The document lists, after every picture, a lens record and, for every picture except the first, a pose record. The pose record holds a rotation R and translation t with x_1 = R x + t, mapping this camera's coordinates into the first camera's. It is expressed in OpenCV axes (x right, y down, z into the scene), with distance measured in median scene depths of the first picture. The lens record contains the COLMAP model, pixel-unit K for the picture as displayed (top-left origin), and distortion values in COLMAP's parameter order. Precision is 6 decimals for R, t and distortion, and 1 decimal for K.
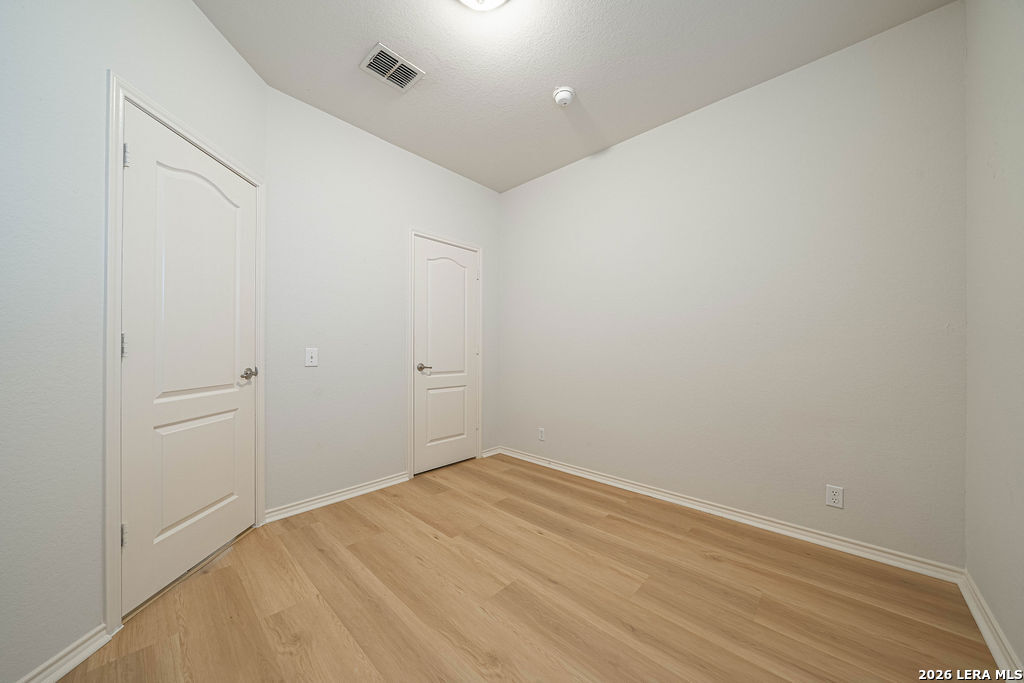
lens RADIAL K [[351.6, 0, 506.1], [0, 351.6, 349.5], [0, 0, 1]] dist [-0.002927, -0.000144]
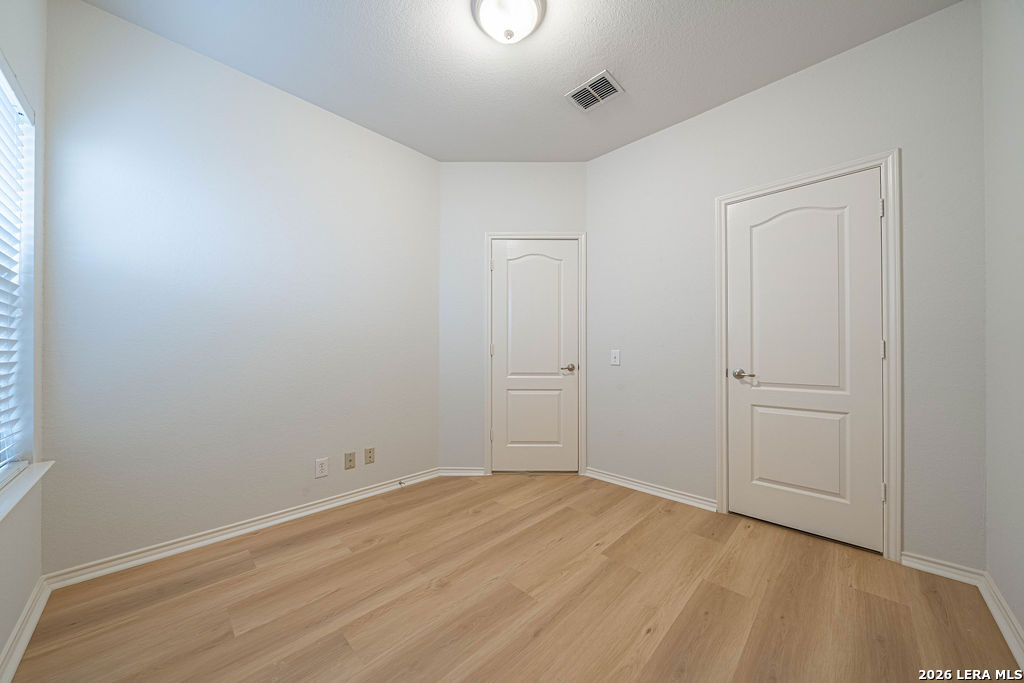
lens RADIAL K [[351.6, 0, 506.1], [0, 351.6, 349.5], [0, 0, 1]] dist [-0.002927, -0.000144]
pose [[-0.021470, -0.006769, -0.999747, 0.756656], [0.002921, 0.999972, -0.006833, 0.001721], [0.999765, -0.003067, -0.021450, 0.744782]]
